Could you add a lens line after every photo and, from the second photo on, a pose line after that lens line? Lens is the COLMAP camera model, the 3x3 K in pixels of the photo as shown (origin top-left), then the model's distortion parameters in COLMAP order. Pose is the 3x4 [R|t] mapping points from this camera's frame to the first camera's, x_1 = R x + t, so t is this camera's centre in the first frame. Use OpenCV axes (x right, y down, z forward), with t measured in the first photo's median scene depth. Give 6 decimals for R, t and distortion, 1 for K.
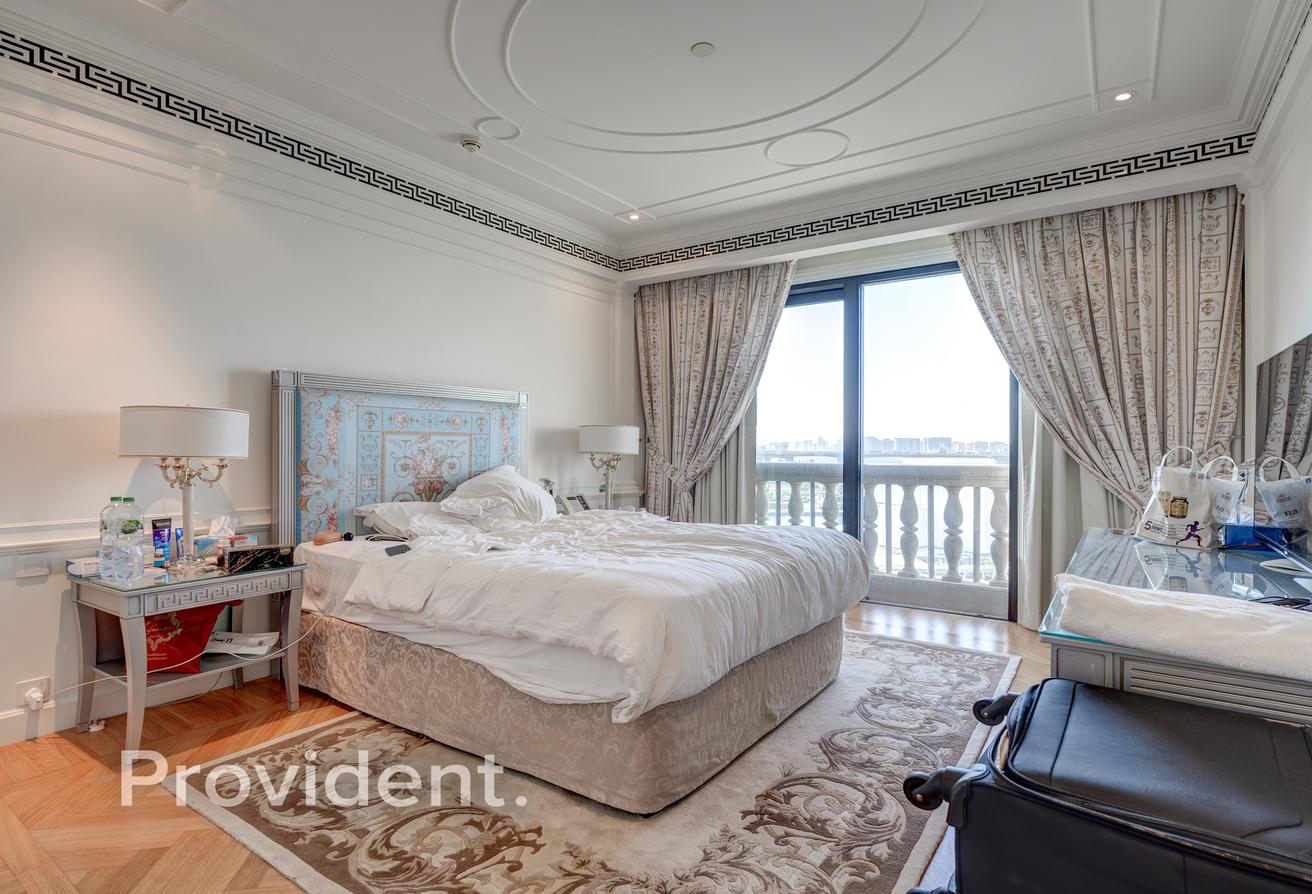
lens RADIAL K [[672.7, 0, 649.4], [0, 672.7, 444.8], [0, 0, 1]] dist [-0.003632, -0.000095]
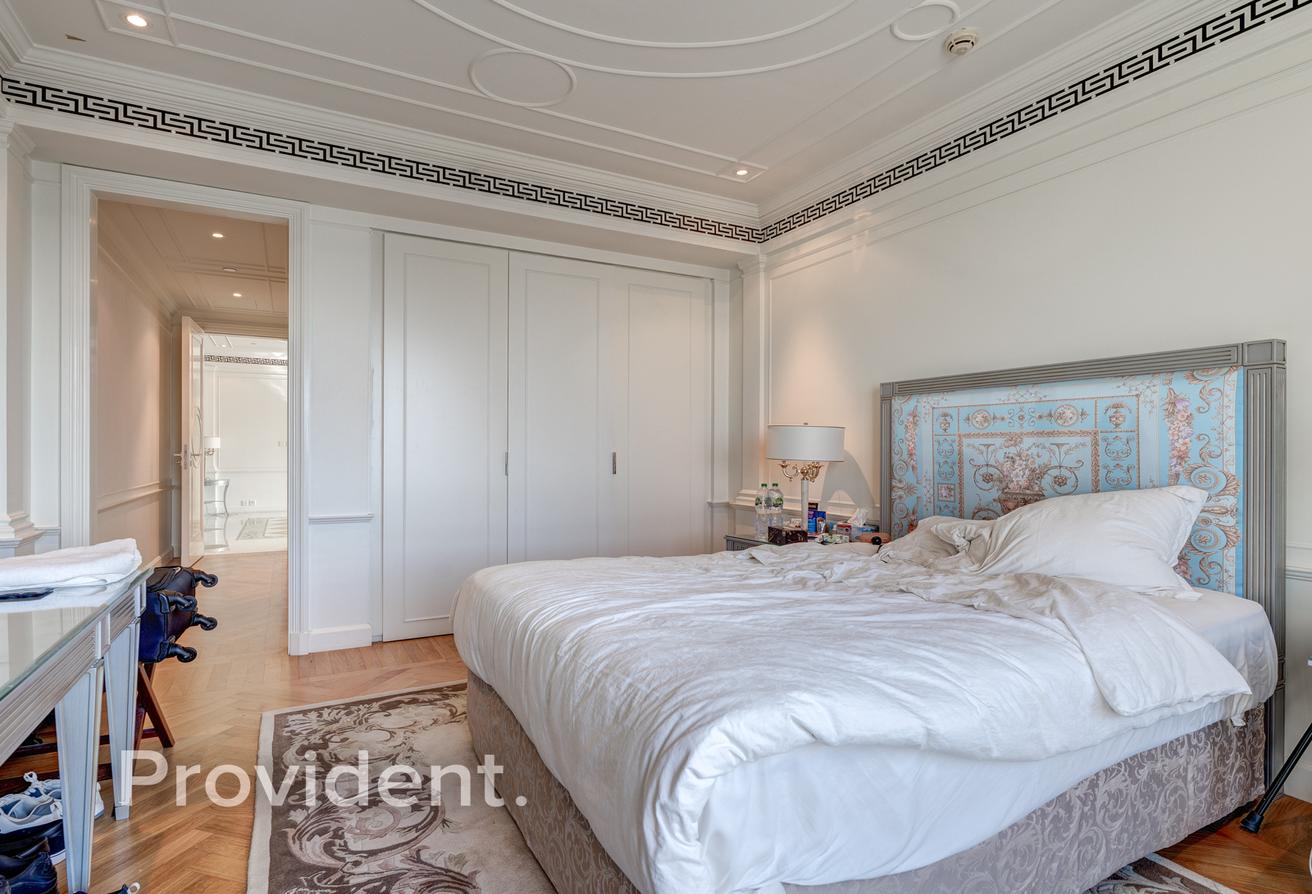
lens RADIAL K [[674.5, 0, 652.2], [0, 674.5, 447.7], [0, 0, 1]] dist [-0.005972, 0.000627]
pose [[-0.443547, -0.006610, -0.896227, 0.552466], [0.001396, 0.999966, -0.008066, 0.003452], [0.896250, -0.004828, -0.443523, 1.029135]]
